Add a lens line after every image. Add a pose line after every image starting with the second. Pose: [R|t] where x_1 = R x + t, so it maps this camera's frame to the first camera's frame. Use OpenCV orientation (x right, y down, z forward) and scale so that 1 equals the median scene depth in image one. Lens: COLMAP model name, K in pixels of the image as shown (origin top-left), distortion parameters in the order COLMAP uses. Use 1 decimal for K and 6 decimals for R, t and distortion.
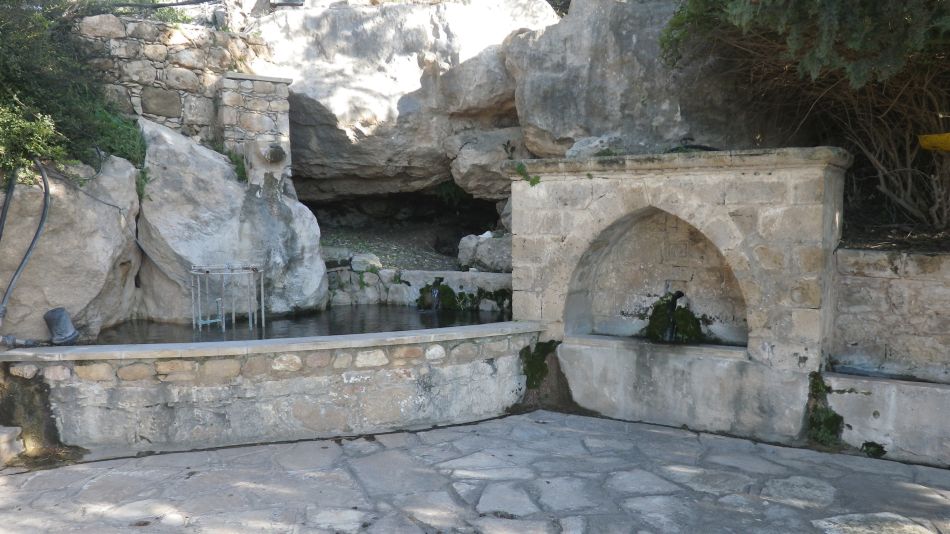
lens RADIAL K [[759.4, 0, 475.1], [0, 759.4, 266.3], [0, 0, 1]] dist [0.005128, 0.001557]
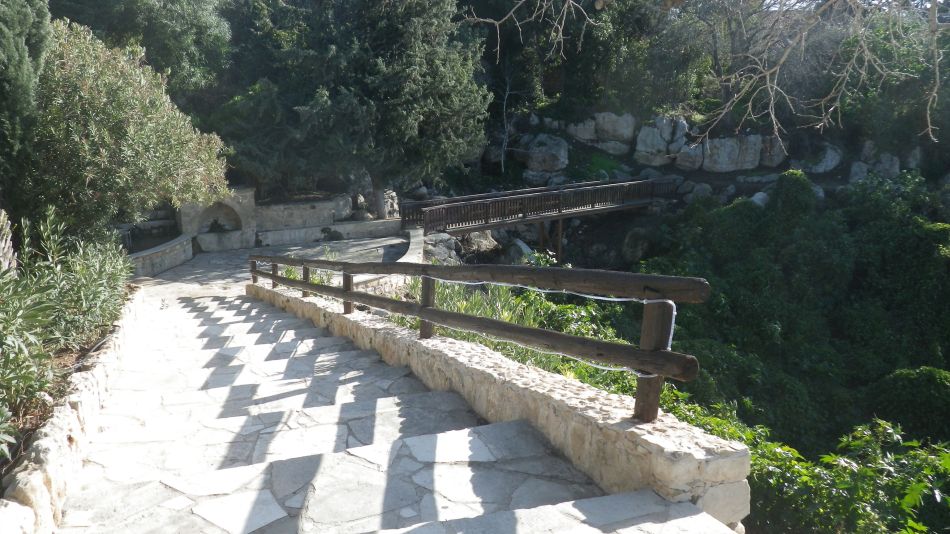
lens RADIAL K [[759.4, 0, 474.9], [0, 759.4, 266.9], [0, 0, 1]] dist [0.005128, 0.001557]
pose [[0.432420, -0.200556, 0.879085, -3.213744], [0.042390, 0.978393, 0.202360, -0.562777], [-0.900675, -0.050240, 0.431579, -2.350810]]
